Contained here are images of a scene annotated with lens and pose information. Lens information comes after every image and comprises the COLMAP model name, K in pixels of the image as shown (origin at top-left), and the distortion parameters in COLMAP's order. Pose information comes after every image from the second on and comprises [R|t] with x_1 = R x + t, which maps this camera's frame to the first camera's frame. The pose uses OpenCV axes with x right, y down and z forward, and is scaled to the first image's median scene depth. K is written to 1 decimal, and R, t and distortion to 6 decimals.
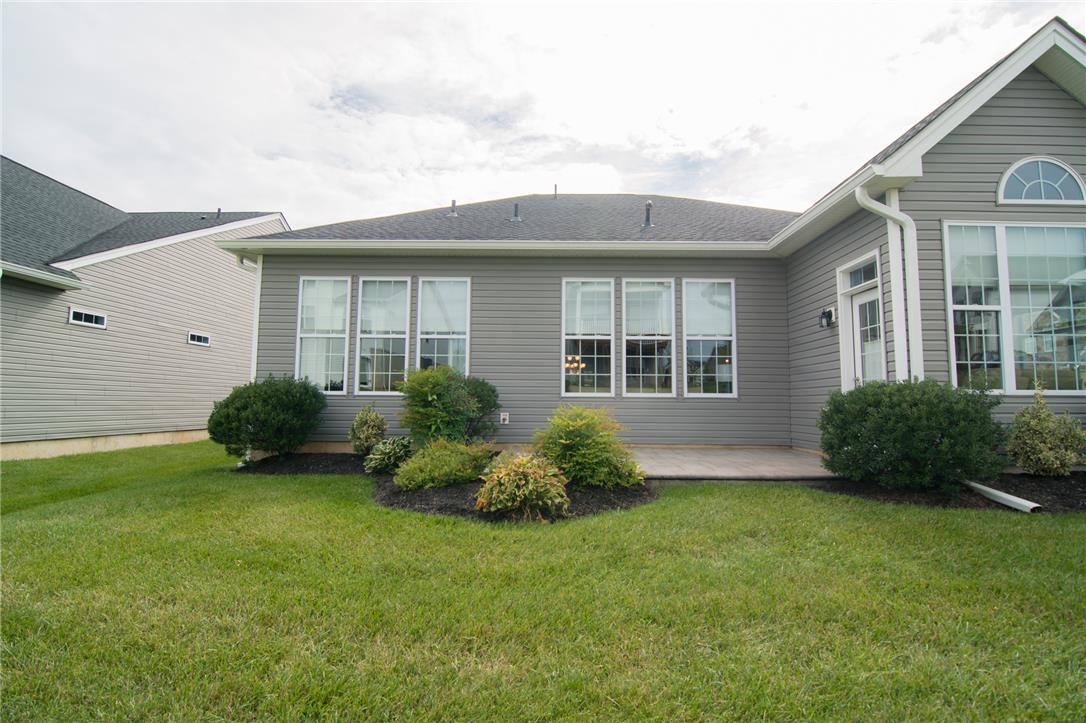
lens RADIAL K [[520.8, 0, 543.3], [0, 520.8, 361.6], [0, 0, 1]] dist [-0.011922, -0.006488]
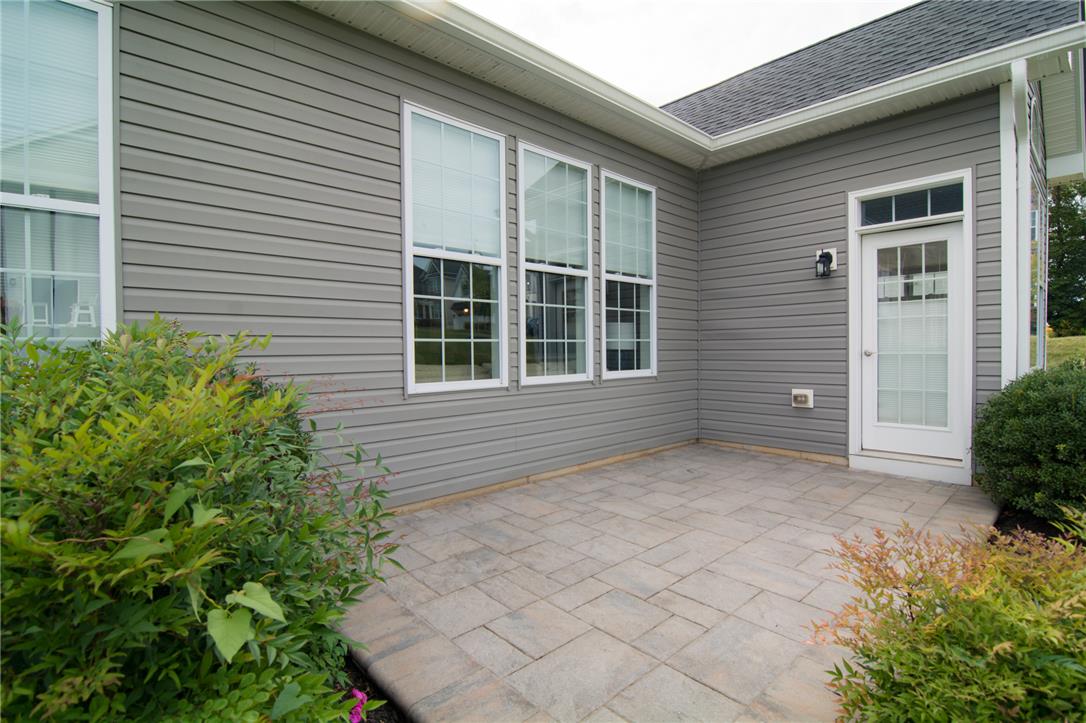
lens RADIAL K [[520.8, 0, 543.7], [0, 520.8, 358.7], [0, 0, 1]] dist [-0.011922, -0.006488]
pose [[0.719500, -0.028613, 0.693902, -0.173310], [-0.041550, 0.995588, 0.084135, -0.000111], [-0.693248, -0.089366, 0.715137, 0.630287]]
